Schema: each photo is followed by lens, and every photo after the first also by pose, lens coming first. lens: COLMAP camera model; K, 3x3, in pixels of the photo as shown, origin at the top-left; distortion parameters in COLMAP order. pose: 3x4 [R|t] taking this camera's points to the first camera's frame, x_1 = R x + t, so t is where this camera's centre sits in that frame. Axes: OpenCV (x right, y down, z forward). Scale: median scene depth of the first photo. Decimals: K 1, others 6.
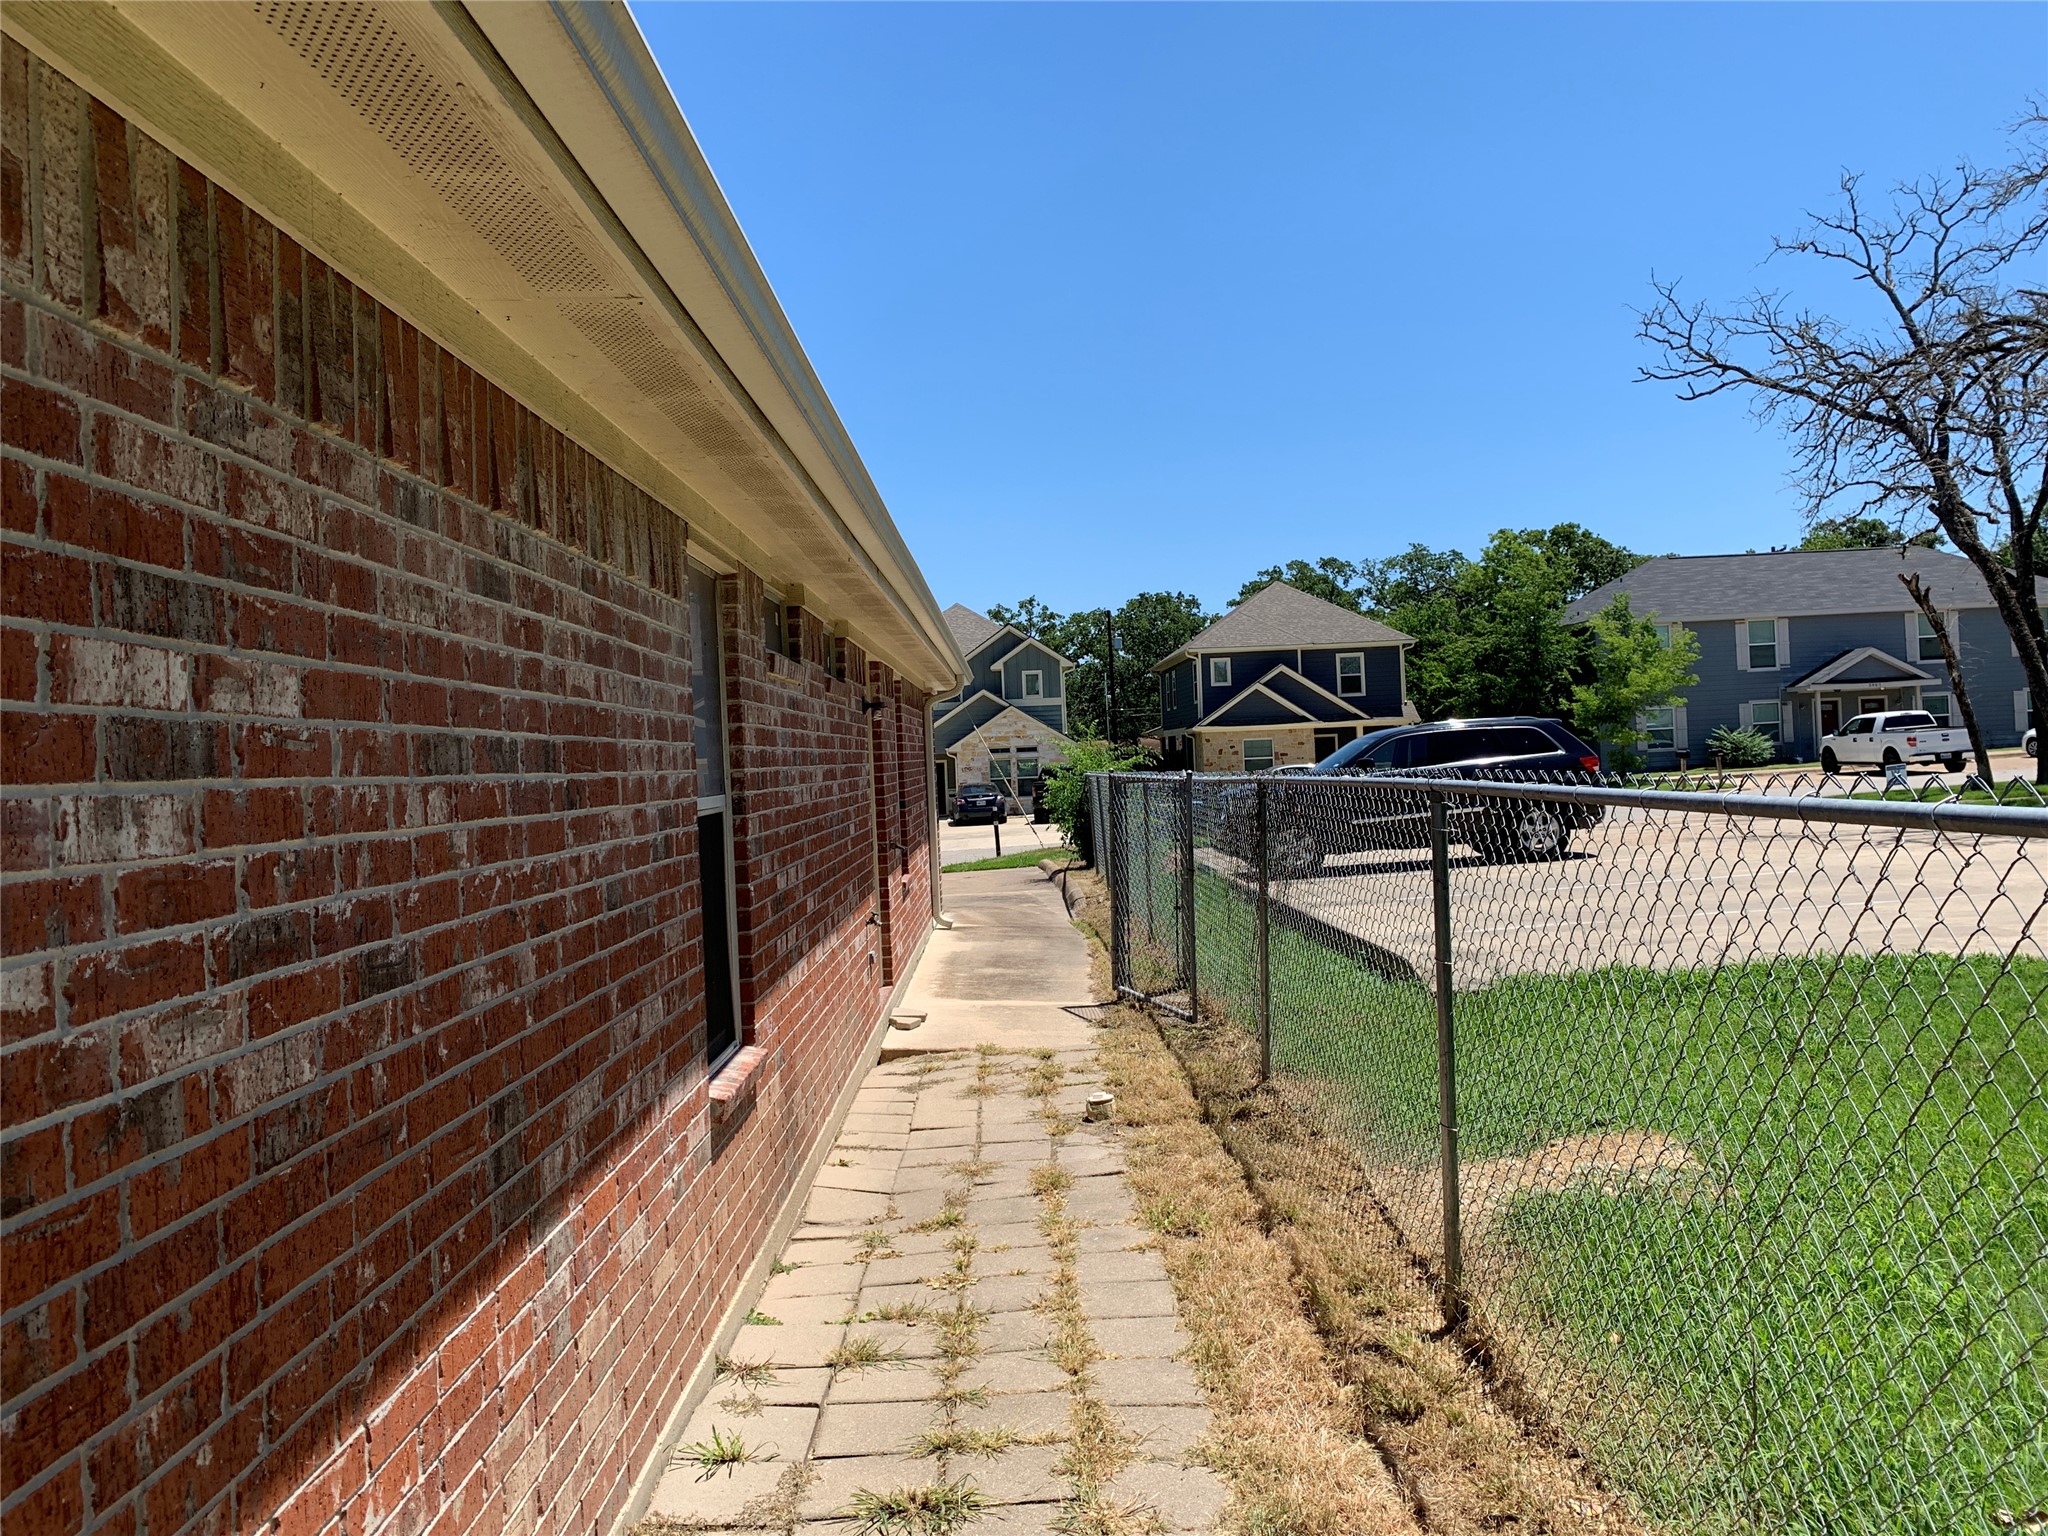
lens RADIAL K [[1559.0, 0, 1018.6], [0, 1559.0, 761.0], [0, 0, 1]] dist [0.044049, -0.055450]
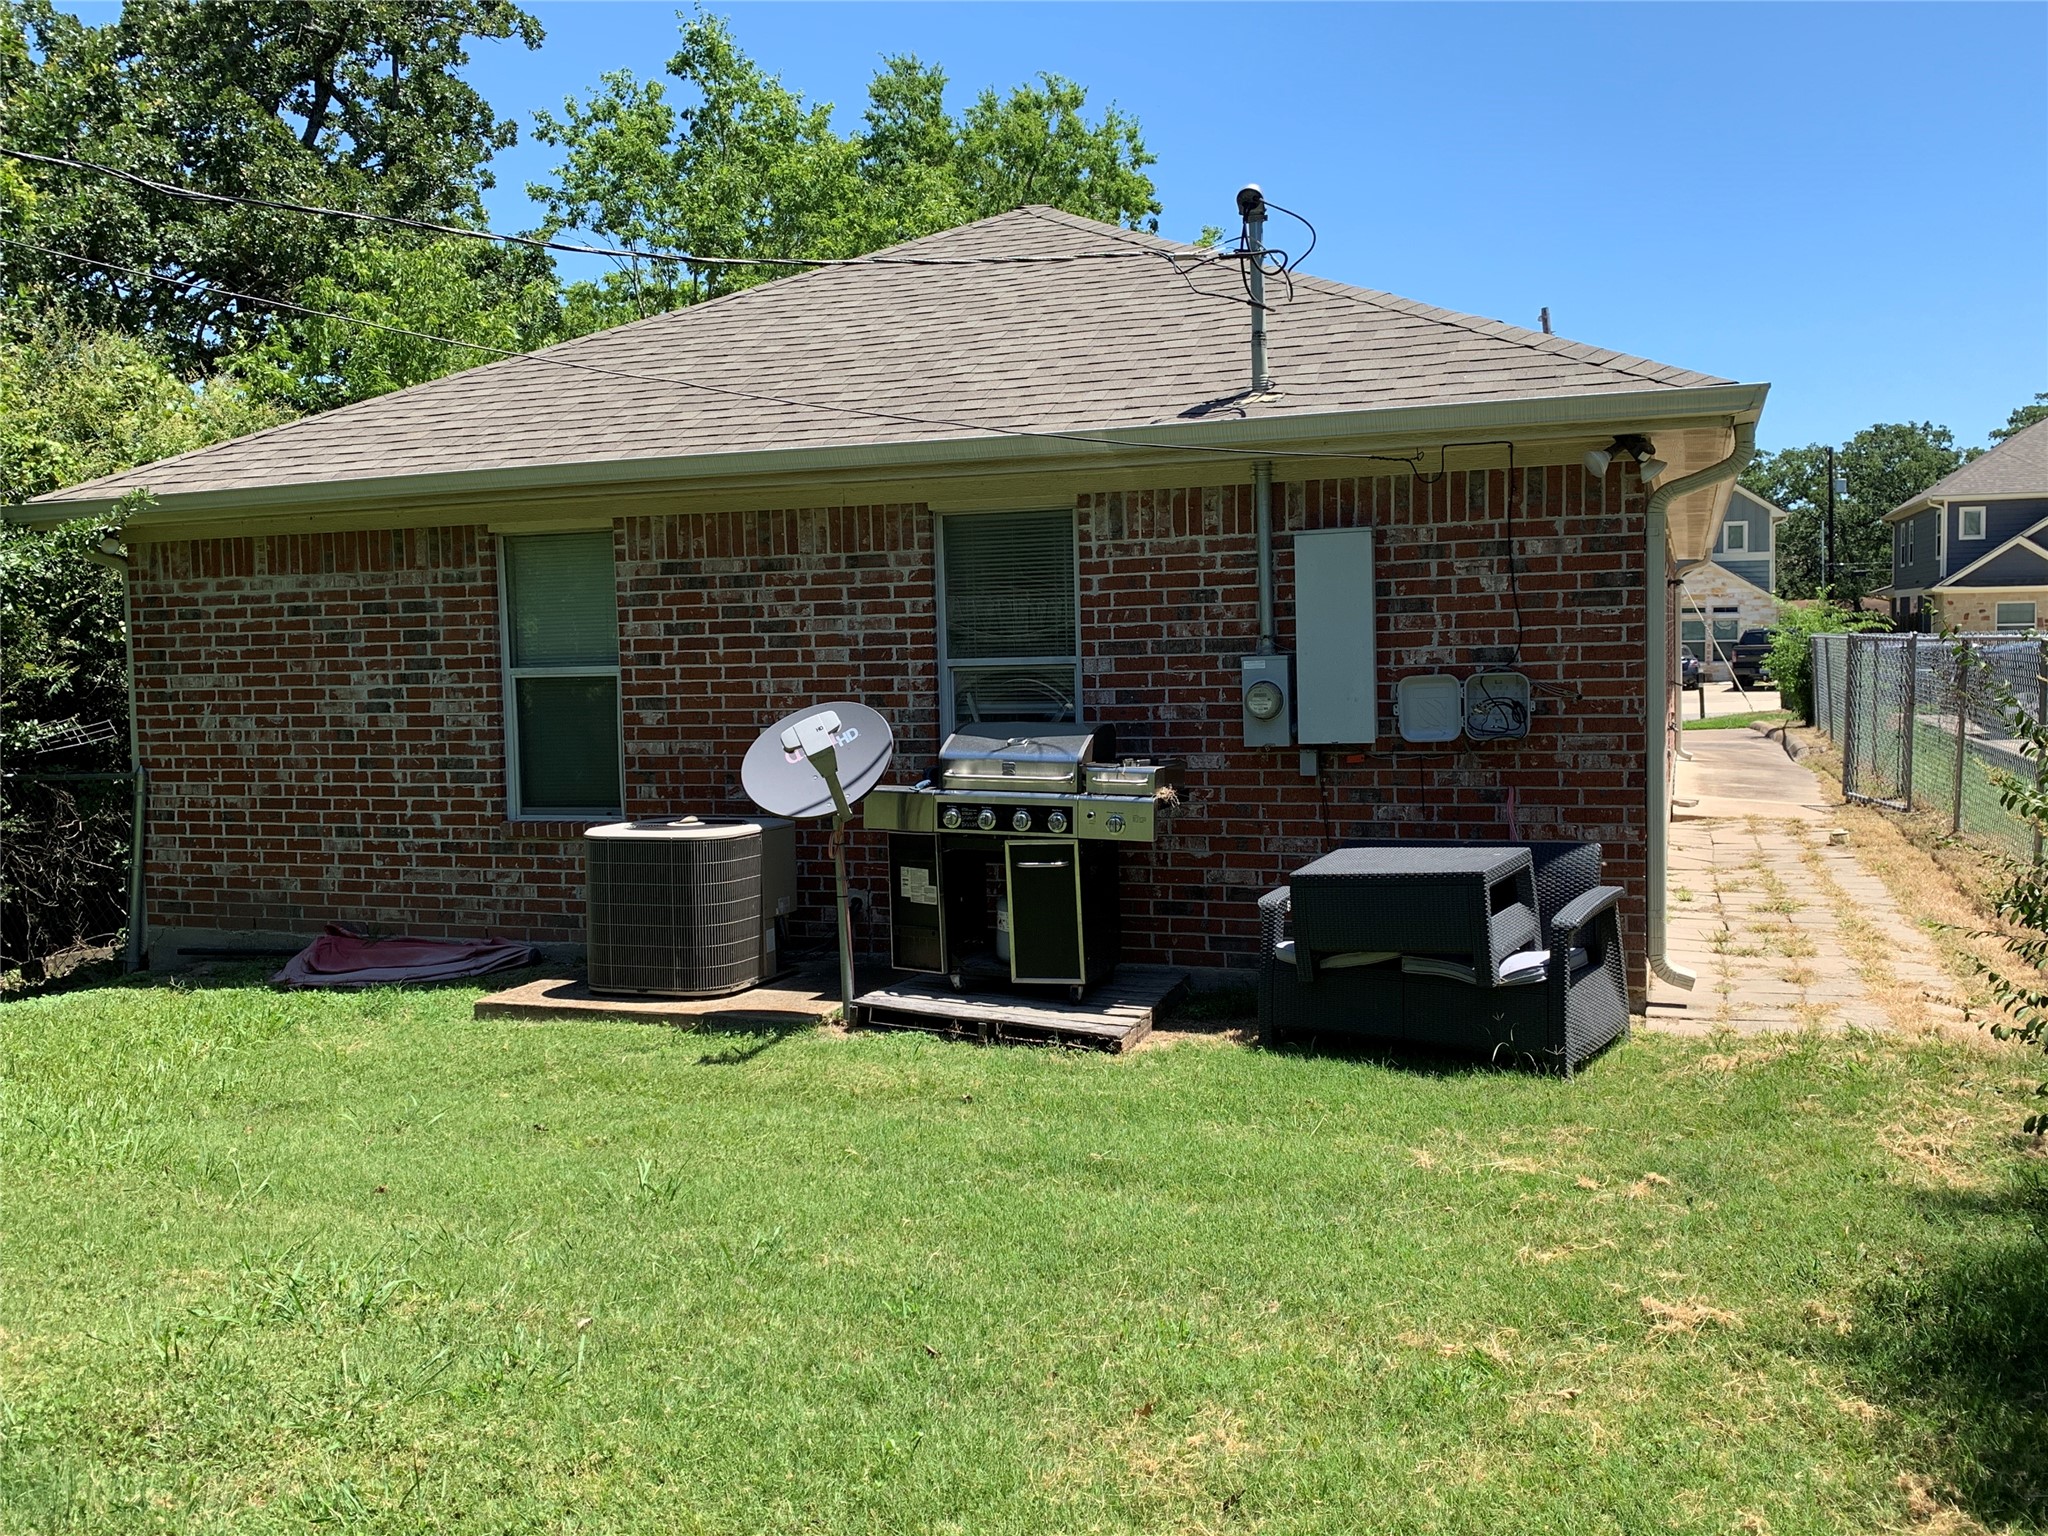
lens RADIAL K [[1787.7, 0, 1024.0], [0, 1787.7, 768.0], [0, 0, 1]] dist [0.007620, 0.013427]
pose [[0.936812, 0.048187, -0.346498, -0.011424], [-0.018634, 0.995935, 0.088125, 0.000091], [0.349336, -0.076100, 0.933902, -0.118042]]
